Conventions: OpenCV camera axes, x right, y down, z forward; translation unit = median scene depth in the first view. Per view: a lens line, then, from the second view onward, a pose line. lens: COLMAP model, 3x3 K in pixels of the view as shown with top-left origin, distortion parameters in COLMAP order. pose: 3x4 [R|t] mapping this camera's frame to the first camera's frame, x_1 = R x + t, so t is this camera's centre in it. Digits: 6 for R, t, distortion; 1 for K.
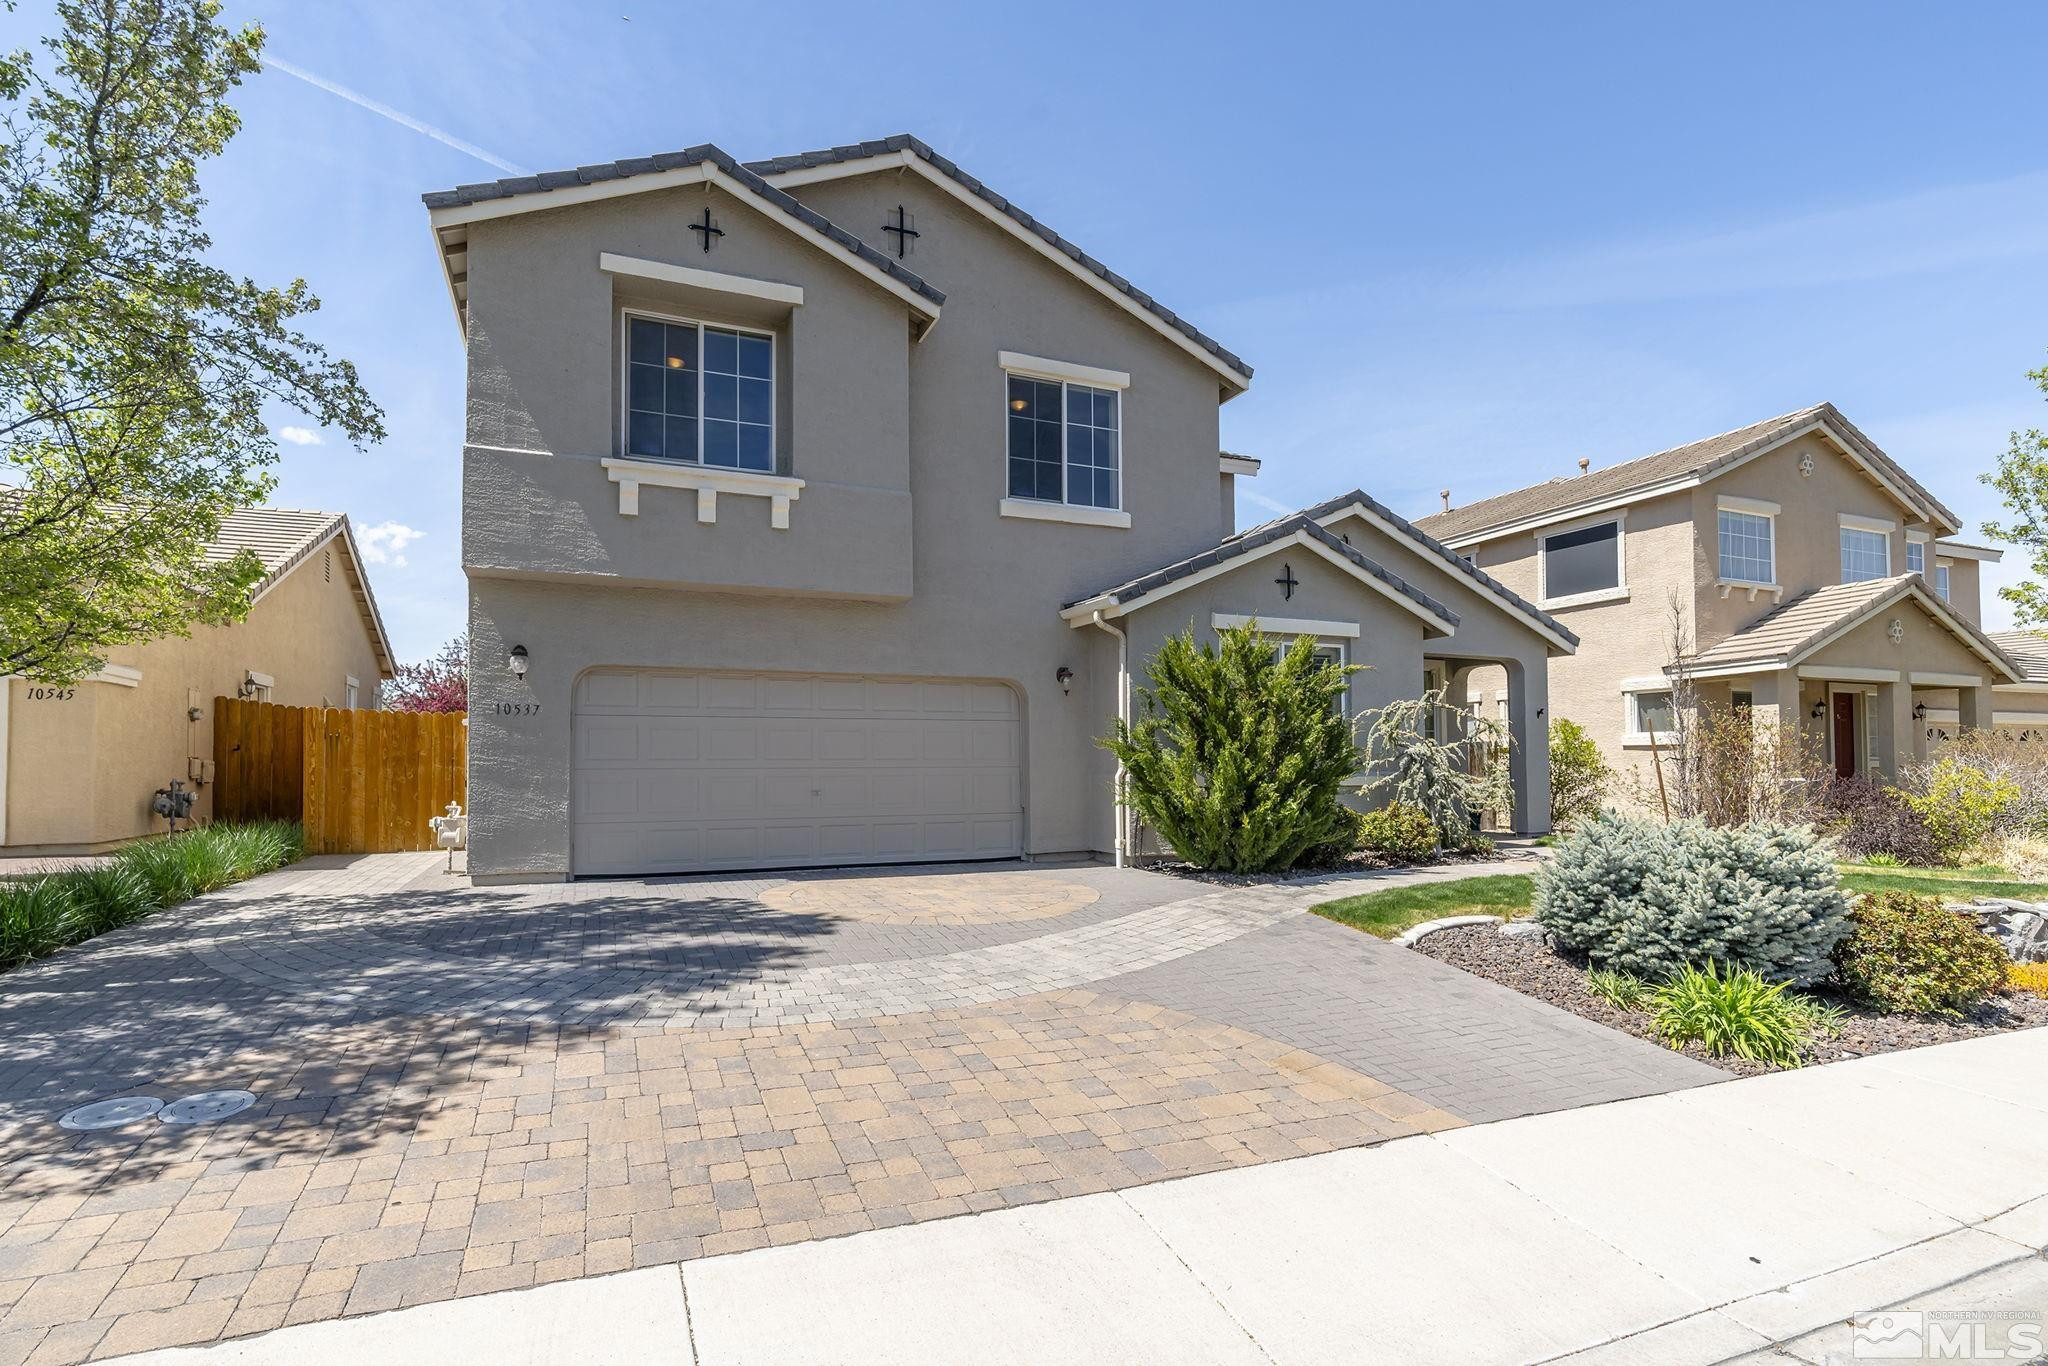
lens RADIAL K [[1007.9, 0, 1022.9], [0, 1007.9, 742.8], [0, 0, 1]] dist [-0.001690, -0.000030]
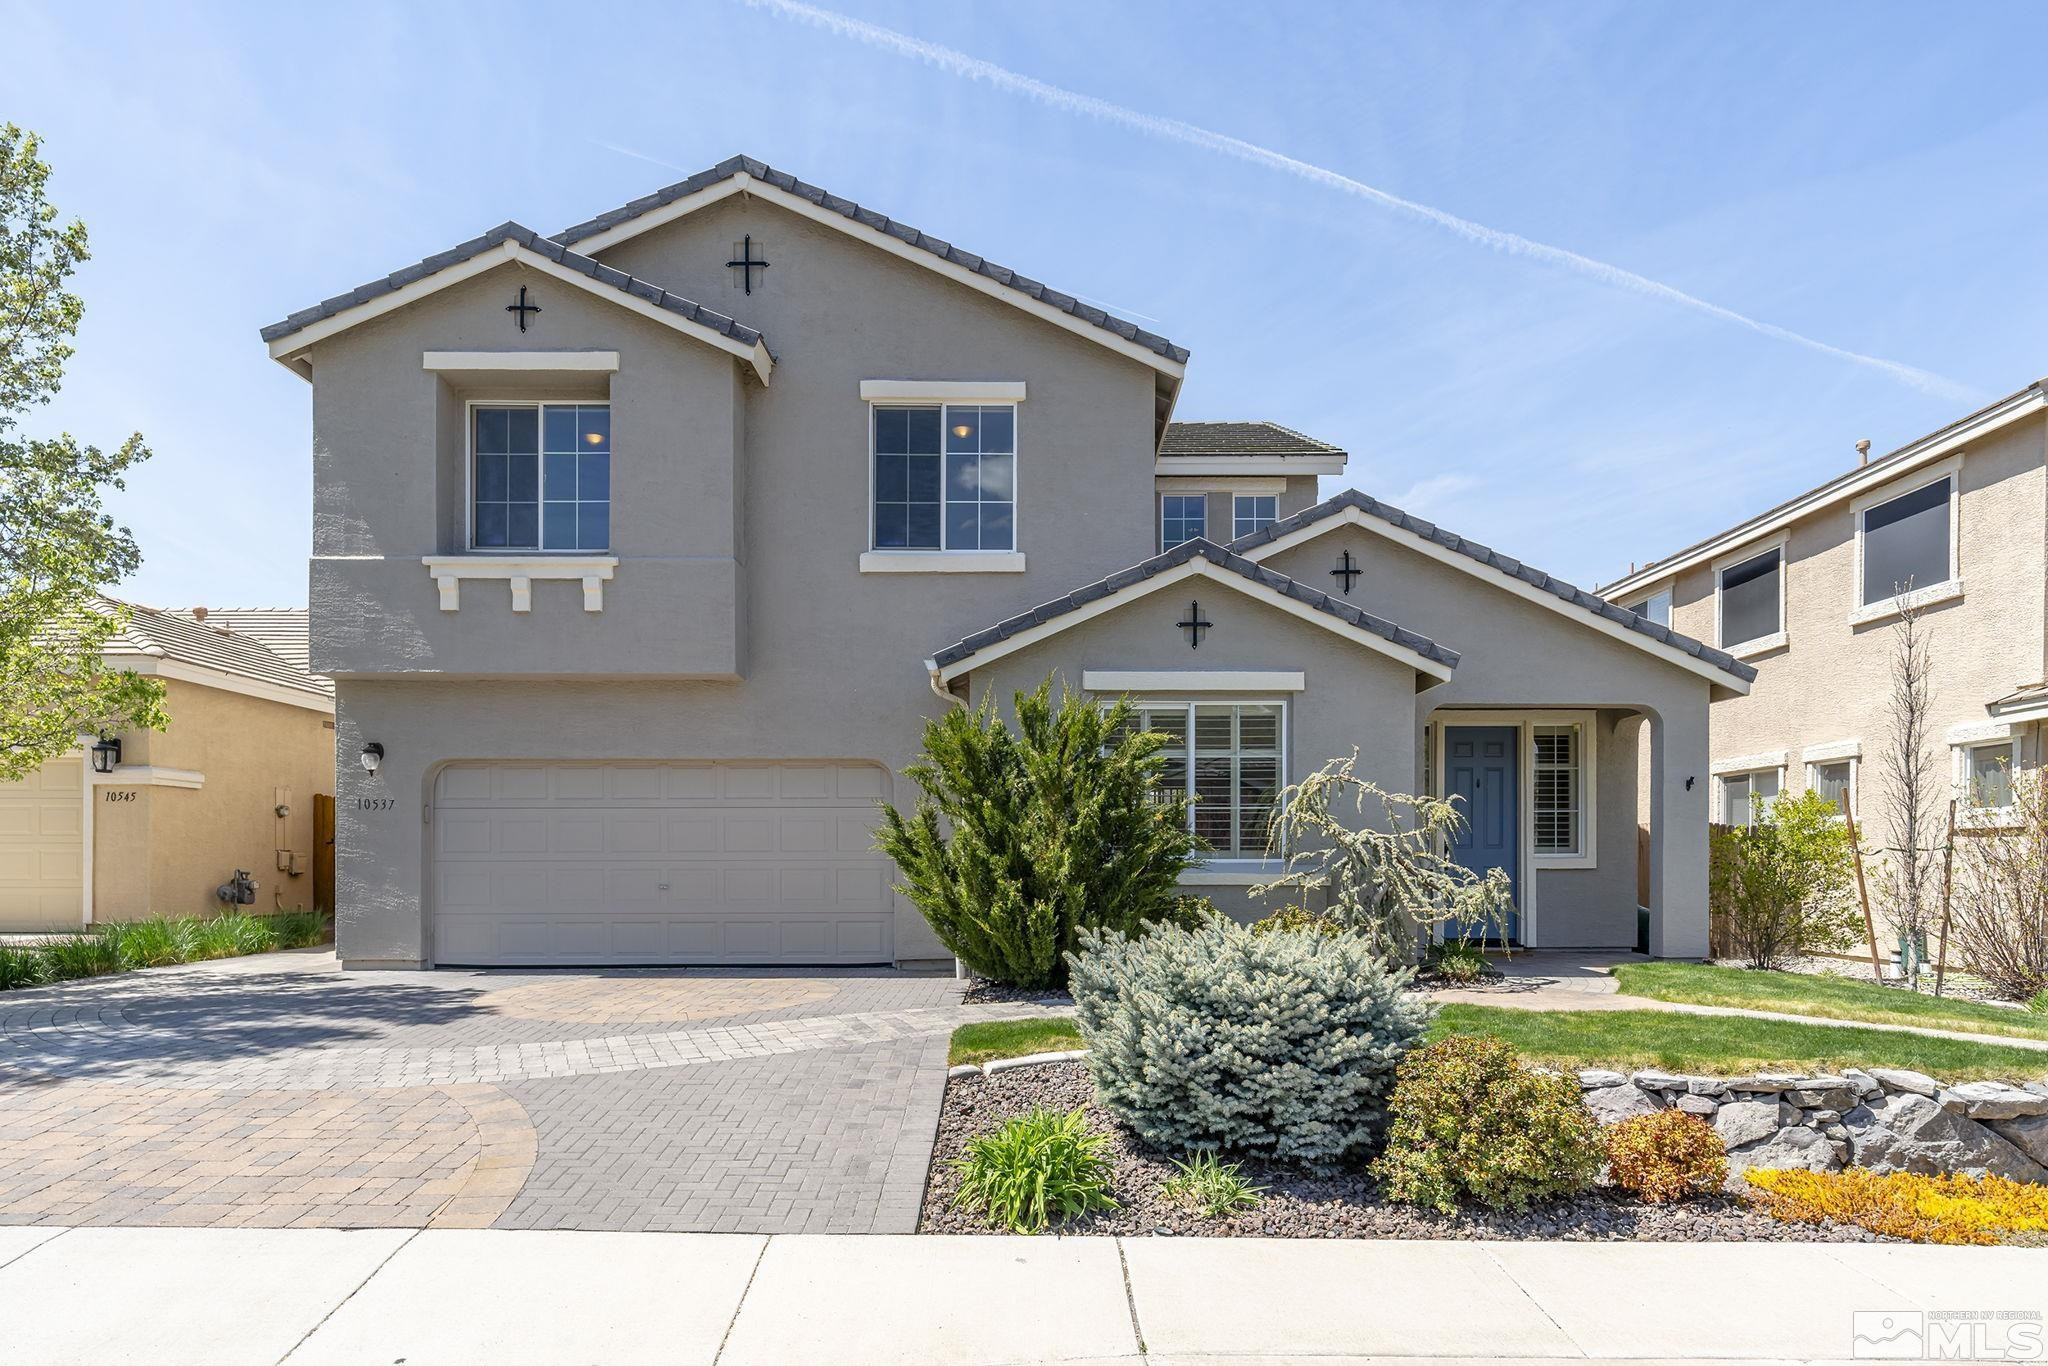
lens RADIAL K [[1276.0, 0, 1022.9], [0, 1276.0, 871.5], [0, 0, 1]] dist [0.003511, -0.000068]
pose [[0.919678, 0.005599, -0.392634, 0.604380], [0.007014, 0.999505, 0.030681, 0.000739], [0.392611, -0.030970, 0.919183, 0.034938]]
